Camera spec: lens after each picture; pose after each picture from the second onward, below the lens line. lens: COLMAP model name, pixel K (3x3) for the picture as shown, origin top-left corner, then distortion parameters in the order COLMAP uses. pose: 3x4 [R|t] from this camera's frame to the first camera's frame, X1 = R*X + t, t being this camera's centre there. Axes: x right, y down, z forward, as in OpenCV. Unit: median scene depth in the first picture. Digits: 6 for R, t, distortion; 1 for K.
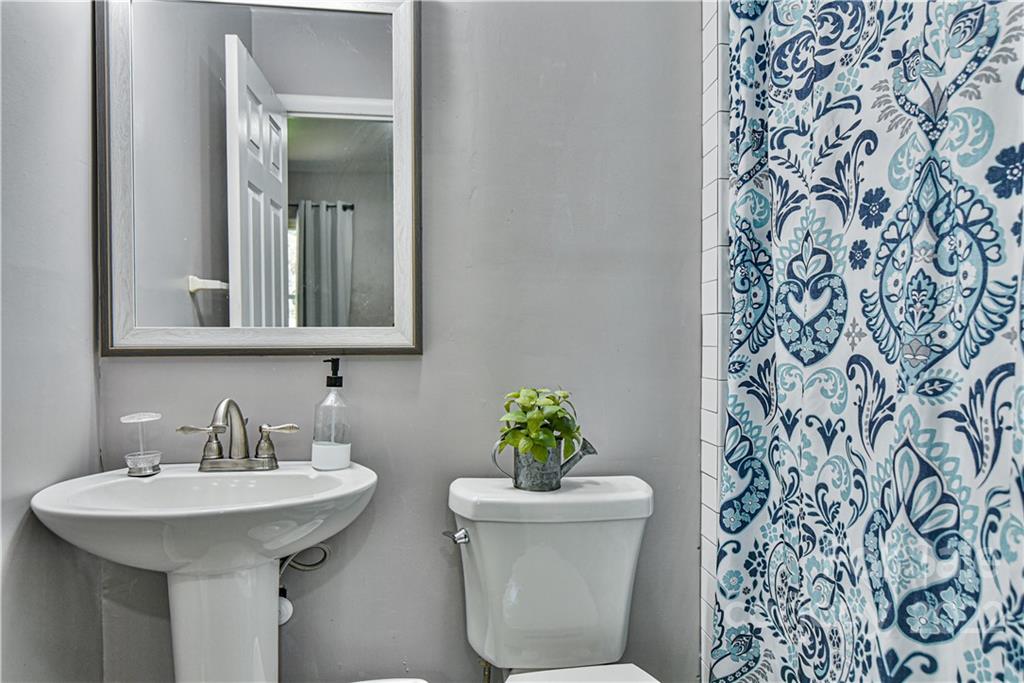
lens RADIAL K [[679.1, 0, 512.0], [0, 679.1, 343.0], [0, 0, 1]] dist [-0.001011, 0.000027]
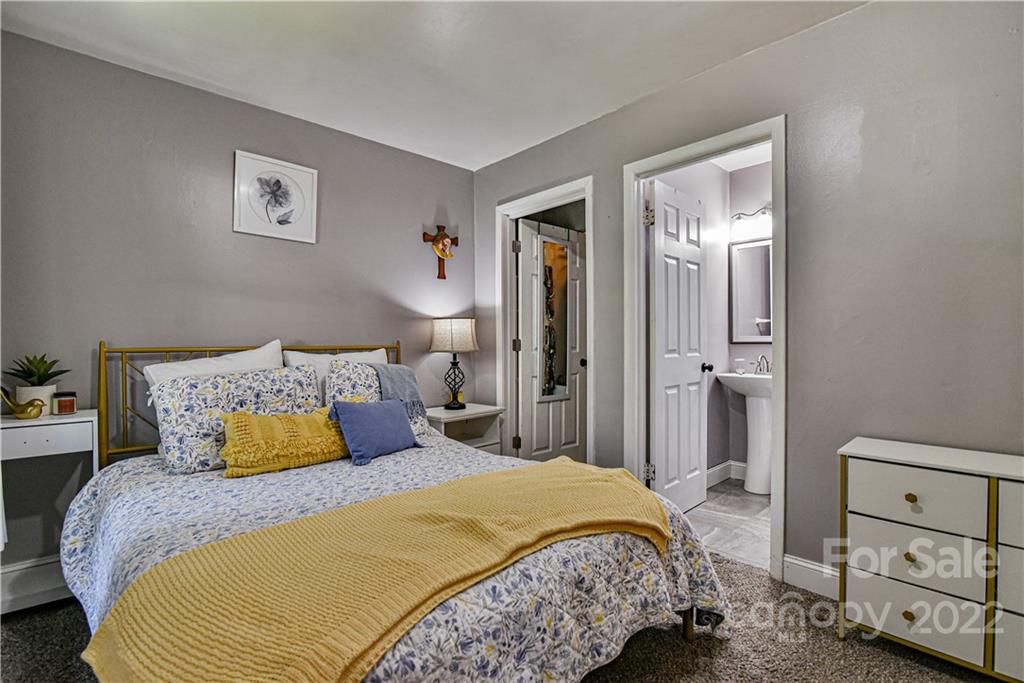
lens RADIAL K [[475.9, 0, 512.4], [0, 475.9, 344.8], [0, 0, 1]] dist [-0.018846, 0.000719]
pose [[0.580757, 0.003970, -0.814067, 0.859453], [-0.004801, 0.999987, 0.001451, 0.024187], [0.814063, 0.003065, 0.580769, -1.548609]]
